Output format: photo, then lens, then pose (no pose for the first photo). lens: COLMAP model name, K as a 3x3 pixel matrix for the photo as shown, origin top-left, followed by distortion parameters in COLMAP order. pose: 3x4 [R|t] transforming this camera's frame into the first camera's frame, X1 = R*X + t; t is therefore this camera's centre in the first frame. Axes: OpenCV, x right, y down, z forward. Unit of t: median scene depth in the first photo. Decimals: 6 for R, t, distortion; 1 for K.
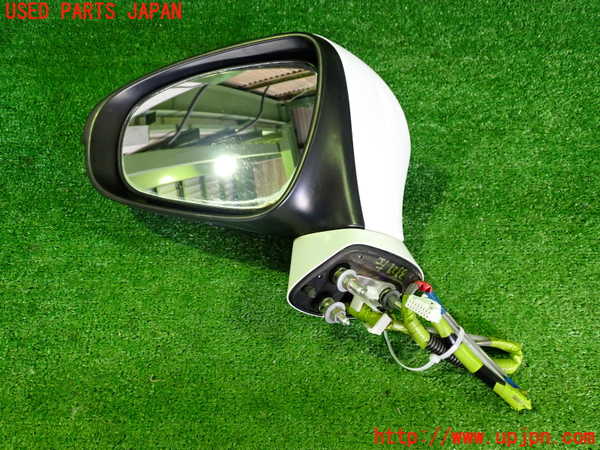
lens RADIAL K [[523.1, 0, 300.0], [0, 523.1, 225.0], [0, 0, 1]] dist [-0.003951, -0.008262]
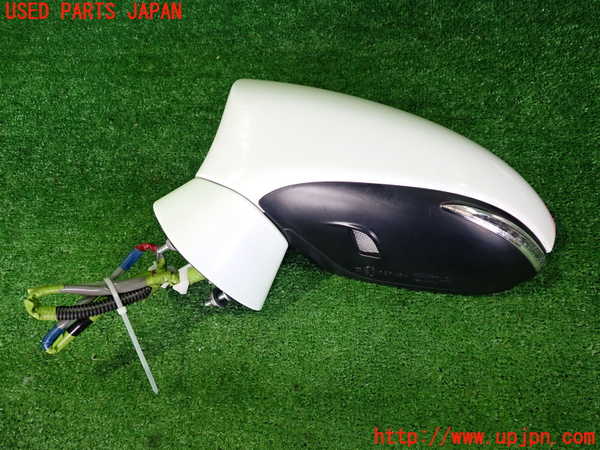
lens RADIAL K [[523.1, 0, 300.0], [0, 523.1, 225.0], [0, 0, 1]] dist [-0.003951, -0.008262]
pose [[0.983761, 0.023769, -0.177902, 0.245517], [-0.011911, 0.997653, 0.067429, -0.049067], [0.179087, -0.064215, 0.981735, 0.000296]]
